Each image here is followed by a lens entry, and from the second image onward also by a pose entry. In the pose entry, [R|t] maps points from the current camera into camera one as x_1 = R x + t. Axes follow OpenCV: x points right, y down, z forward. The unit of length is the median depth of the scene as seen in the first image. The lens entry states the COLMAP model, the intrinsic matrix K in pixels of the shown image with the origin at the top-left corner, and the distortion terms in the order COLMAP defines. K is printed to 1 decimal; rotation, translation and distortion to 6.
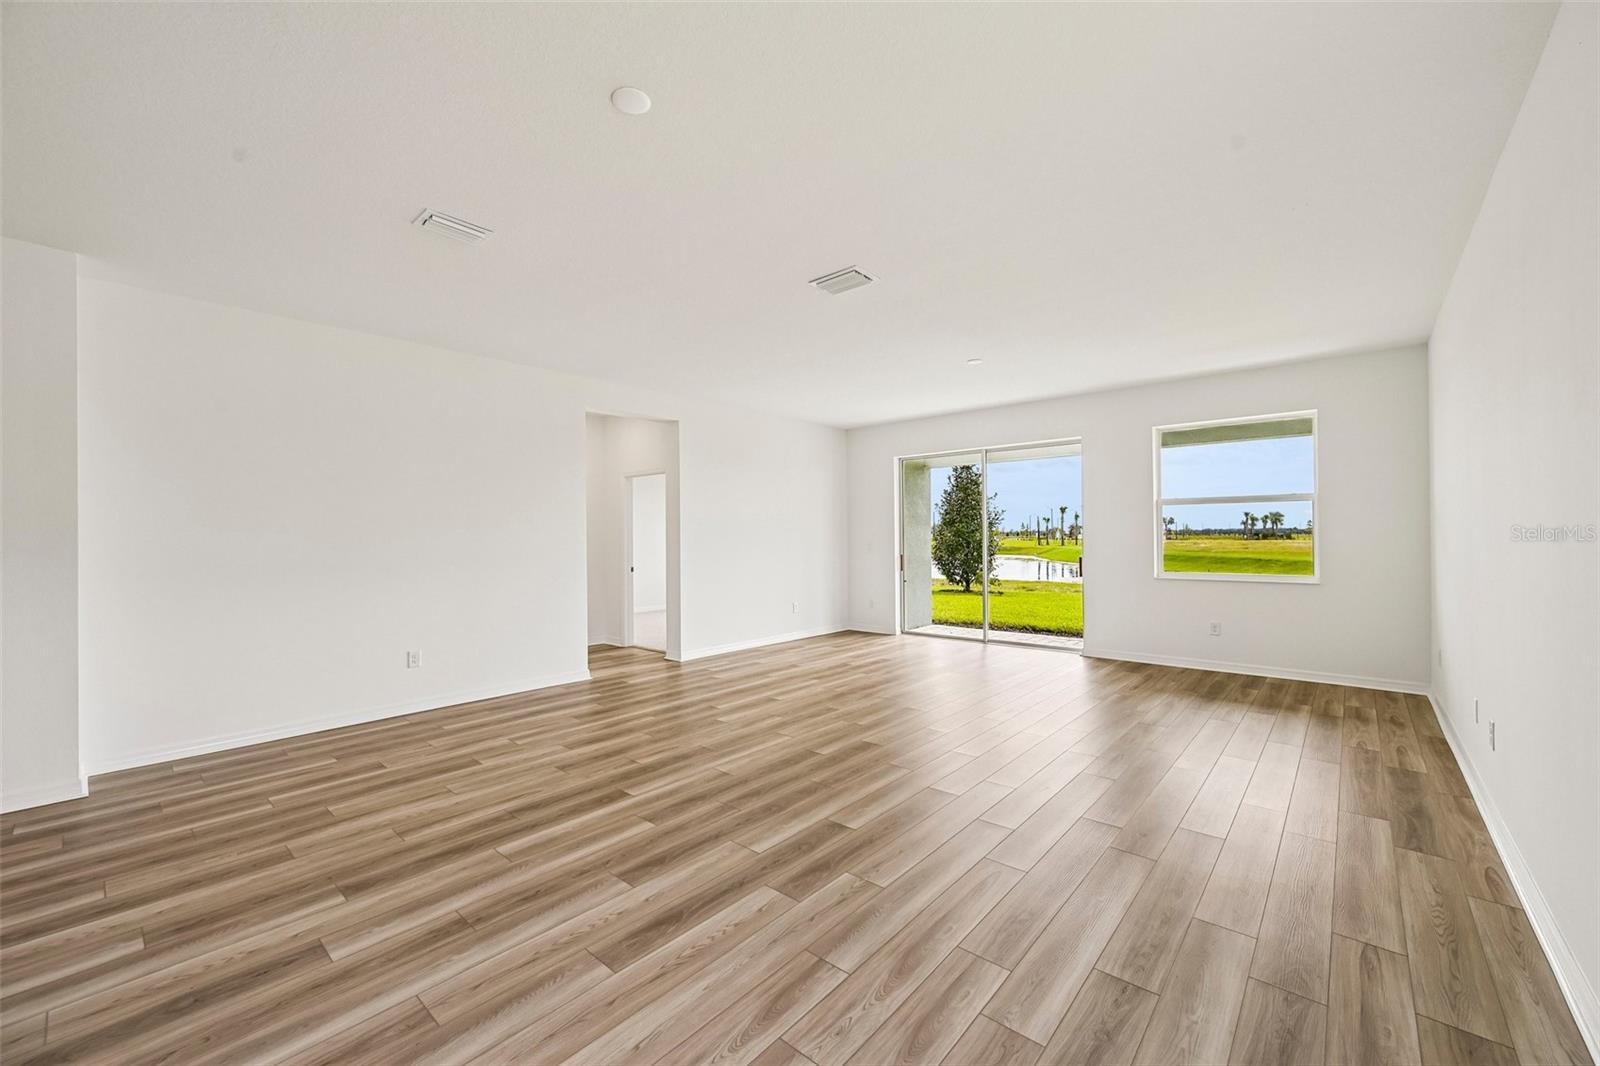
lens RADIAL K [[630.1, 0, 800.0], [0, 630.1, 533.0], [0, 0, 1]] dist [-0.000453, 0.000501]
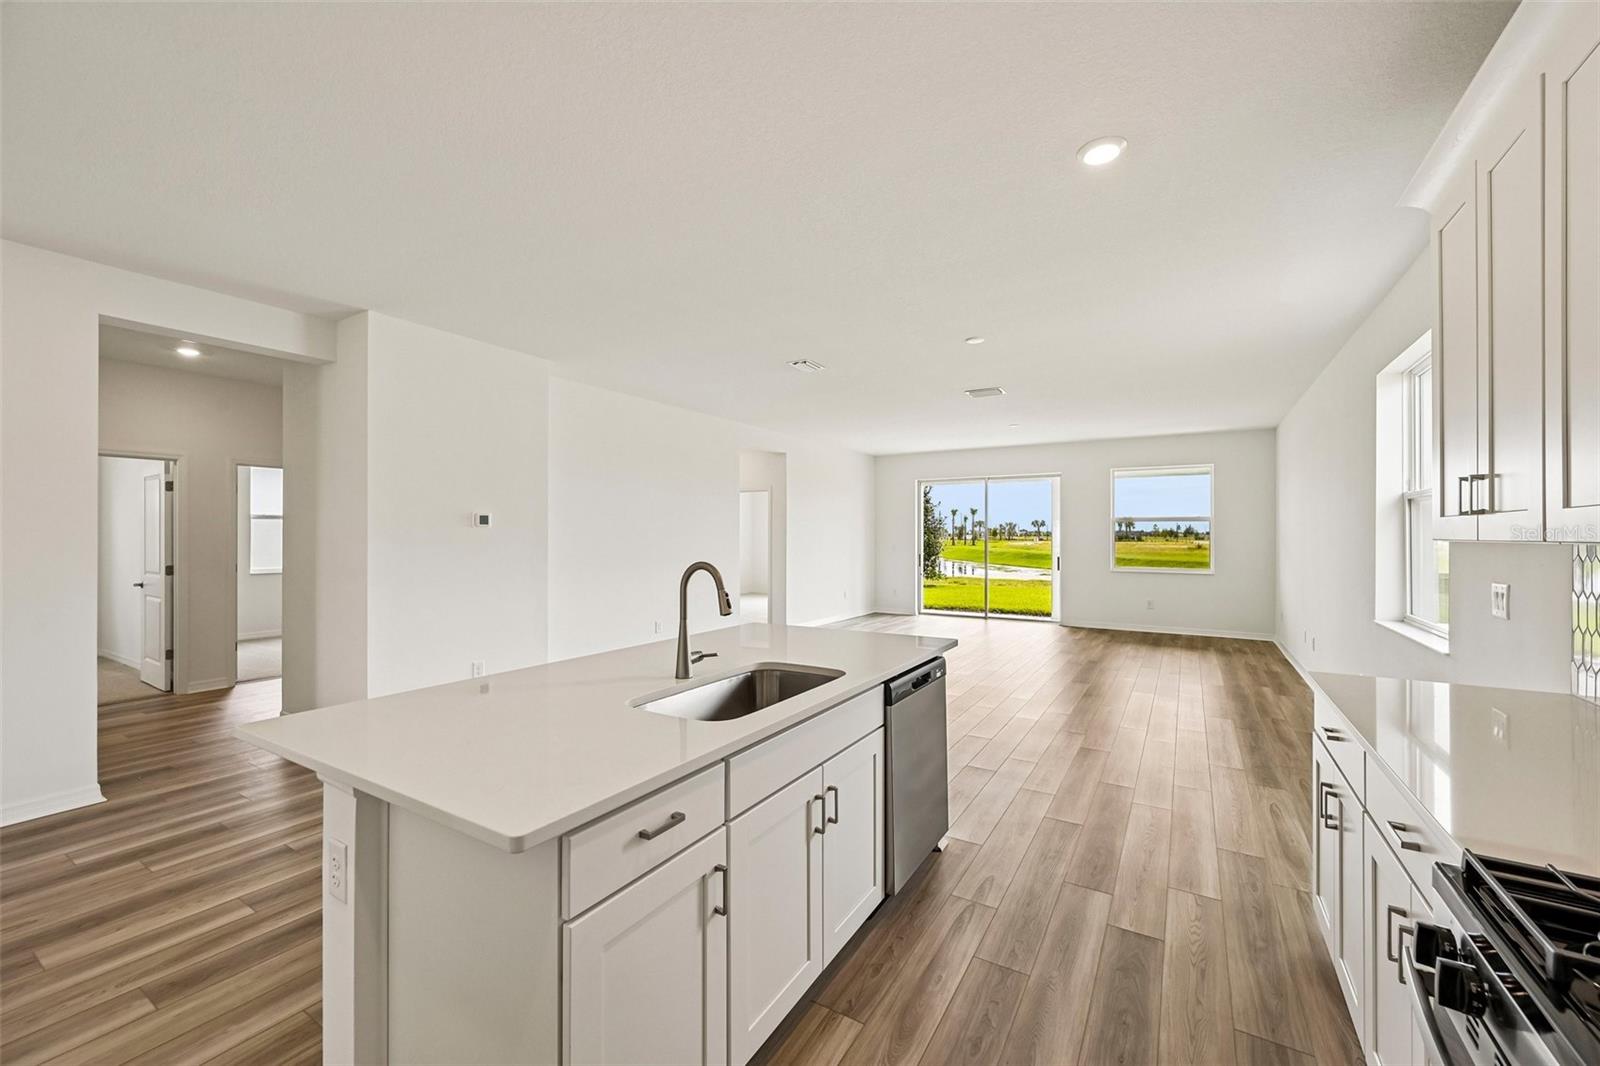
lens RADIAL K [[630.1, 0, 800.0], [0, 630.1, 533.0], [0, 0, 1]] dist [-0.000453, 0.000501]
pose [[0.985595, 0.010636, 0.168788, -0.493320], [-0.011217, 0.999934, 0.002489, -0.016525], [-0.168750, -0.004346, 0.985649, -0.405521]]
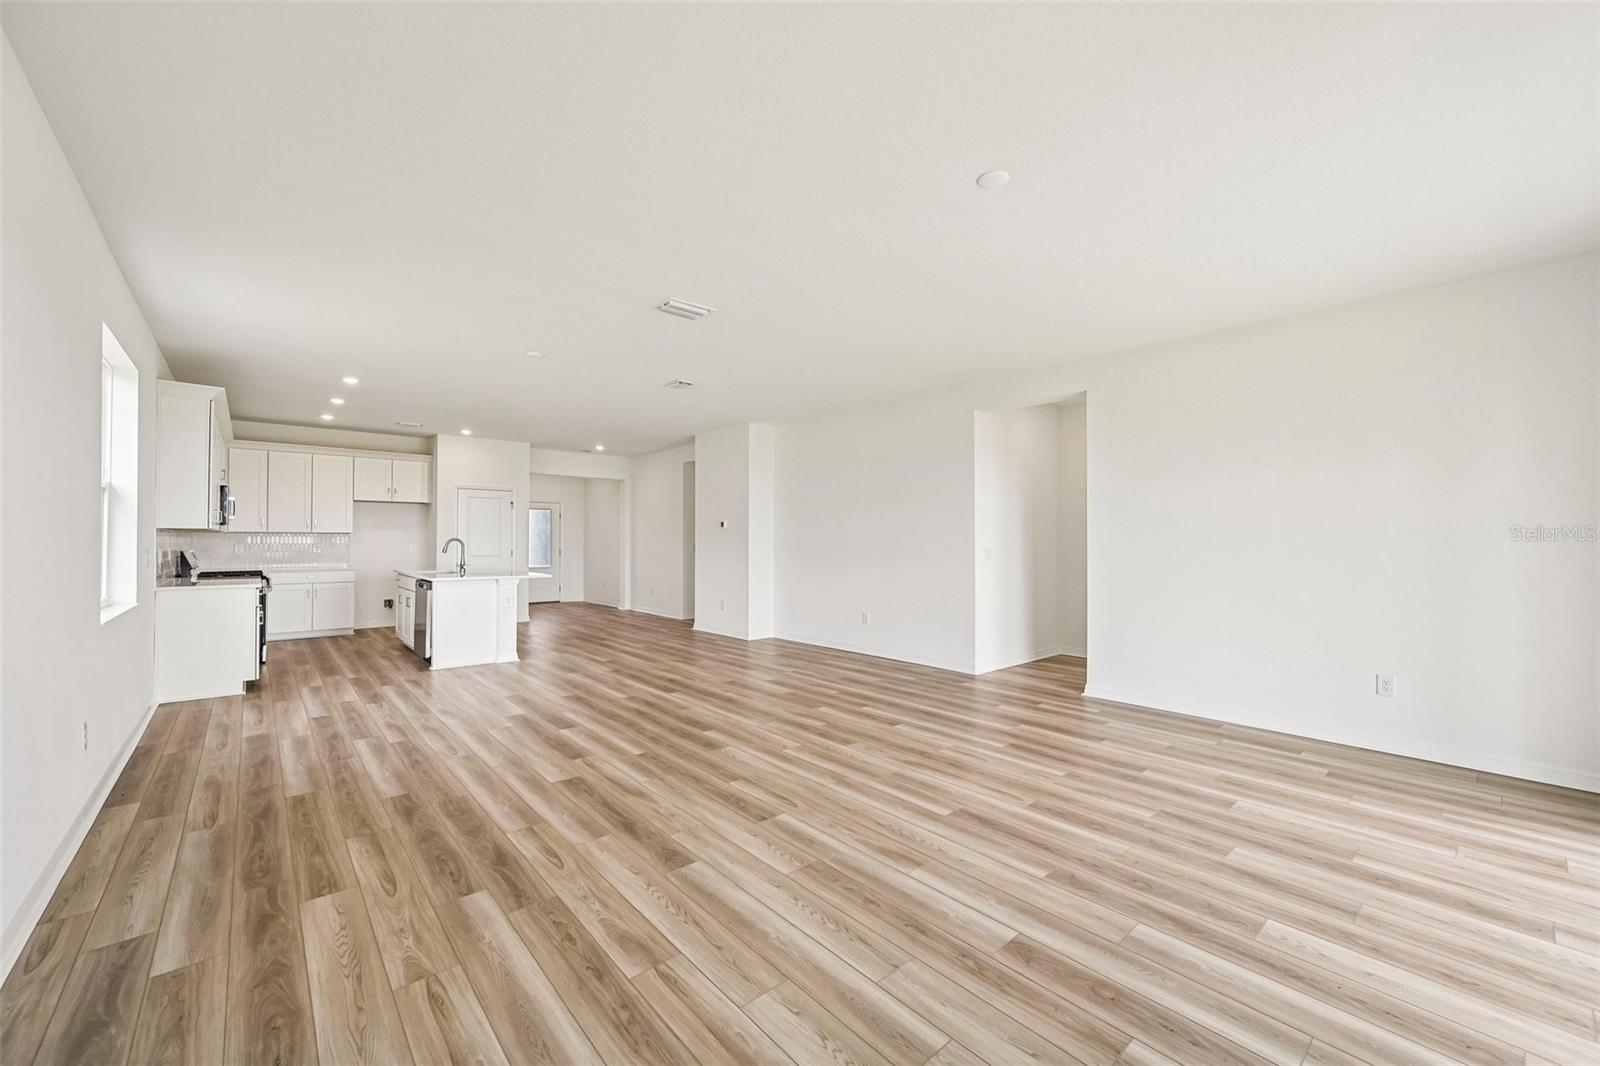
lens RADIAL K [[630.1, 0, 800.0], [0, 630.1, 533.0], [0, 0, 1]] dist [-0.000453, 0.000501]
pose [[-0.132375, -0.002210, -0.991197, 0.811308], [0.005786, 0.999979, -0.003002, 0.001203], [0.991183, -0.006133, -0.132359, 0.953787]]
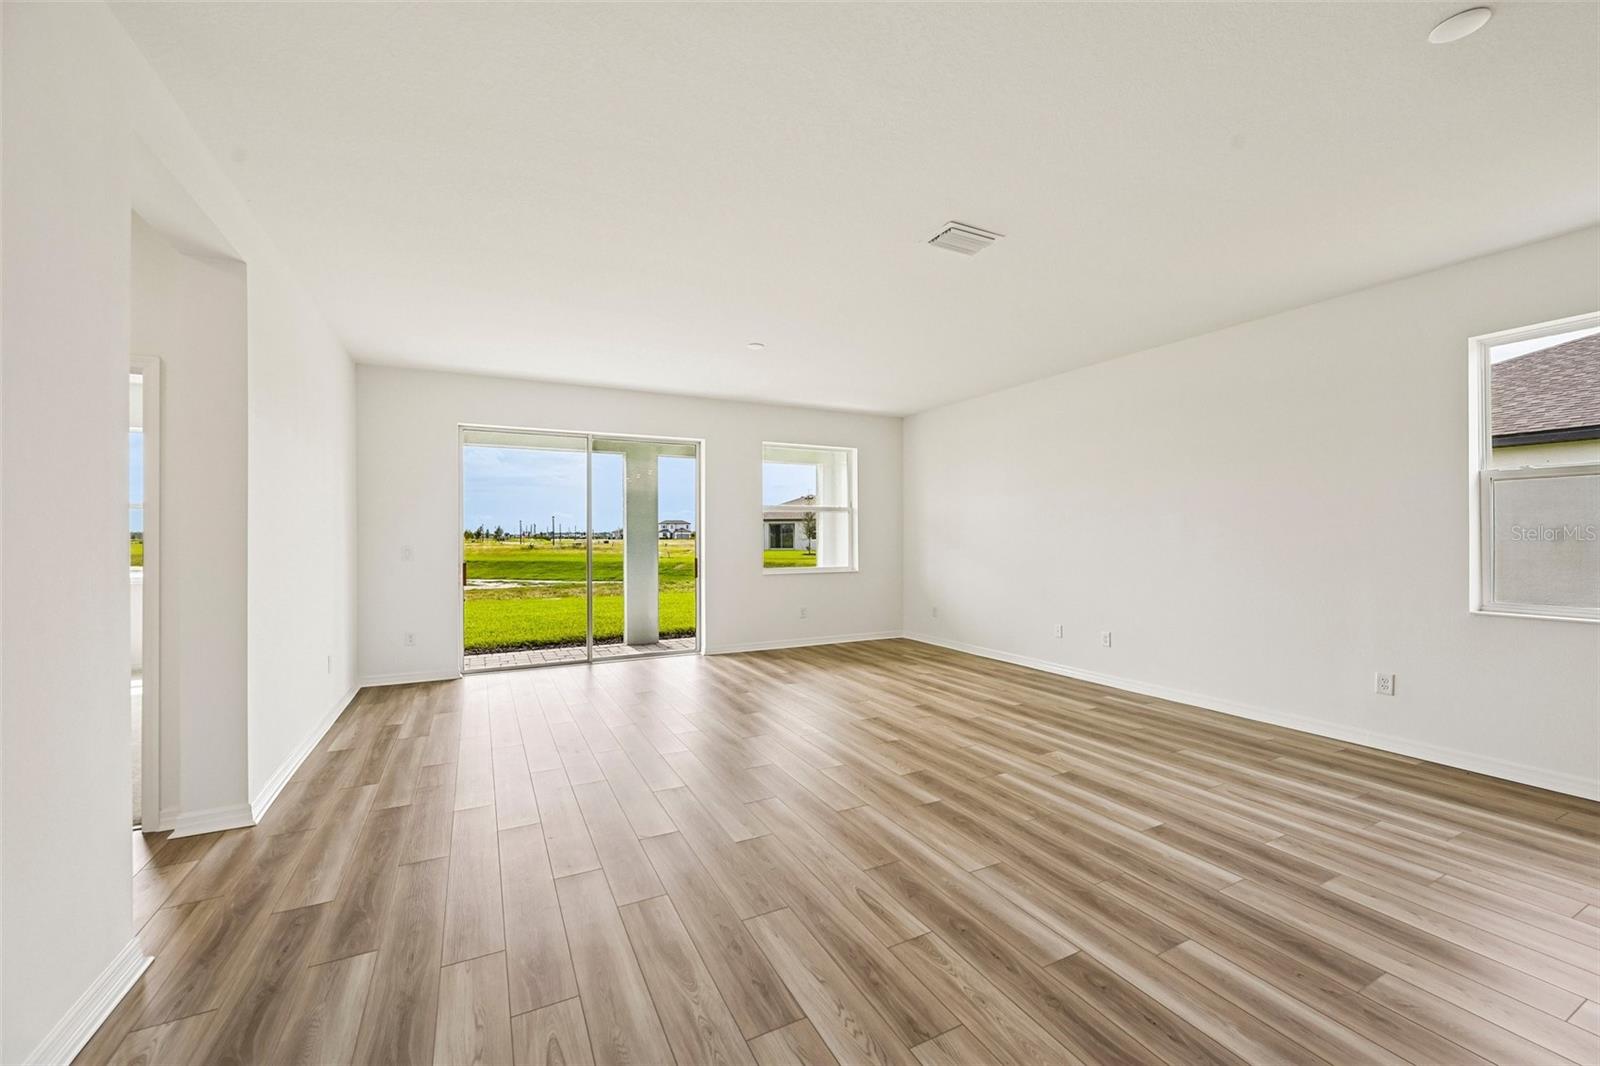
lens RADIAL K [[630.1, 0, 800.0], [0, 630.1, 533.0], [0, 0, 1]] dist [-0.000453, 0.000501]
pose [[0.367827, 0.011486, 0.929823, -0.573797], [-0.006018, 0.999932, -0.009972, 0.009826], [-0.929875, -0.001927, 0.367871, 0.627050]]
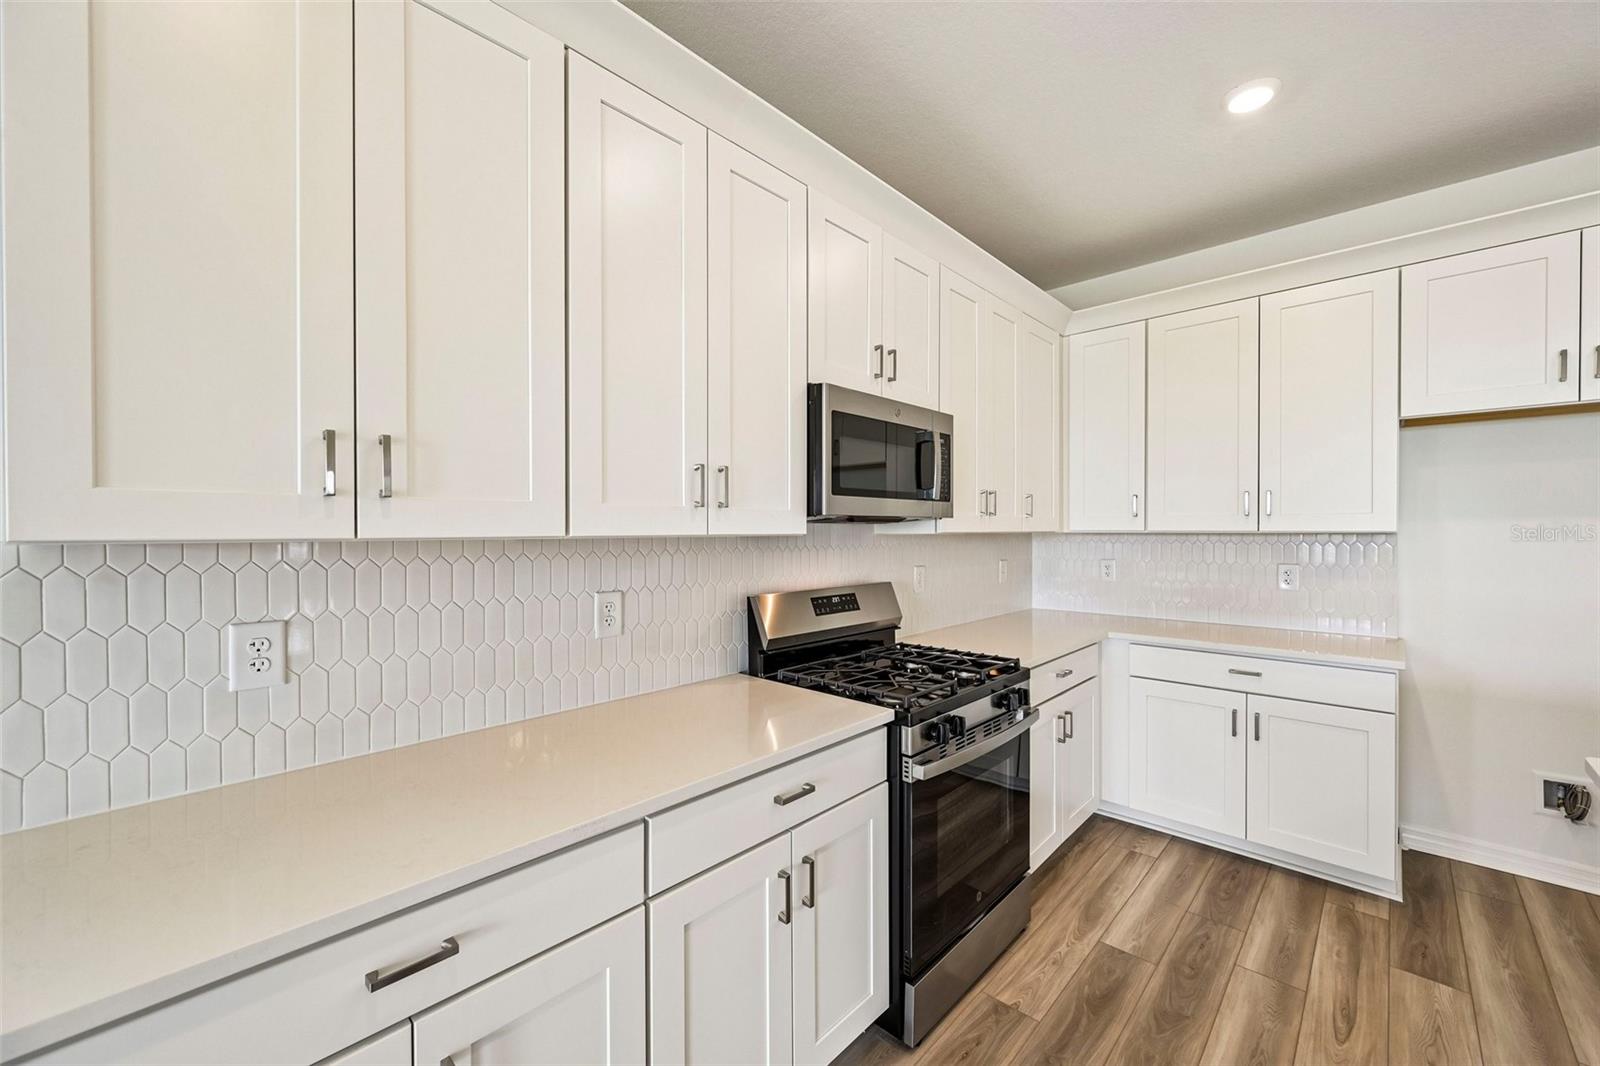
lens RADIAL K [[630.1, 0, 800.0], [0, 630.1, 533.0], [0, 0, 1]] dist [-0.000453, 0.000501]
pose [[-0.999316, 0.011507, 0.035133, -0.242015], [0.011425, 0.999932, -0.002538, -0.014976], [-0.035160, -0.002135, -0.999379, 0.058362]]
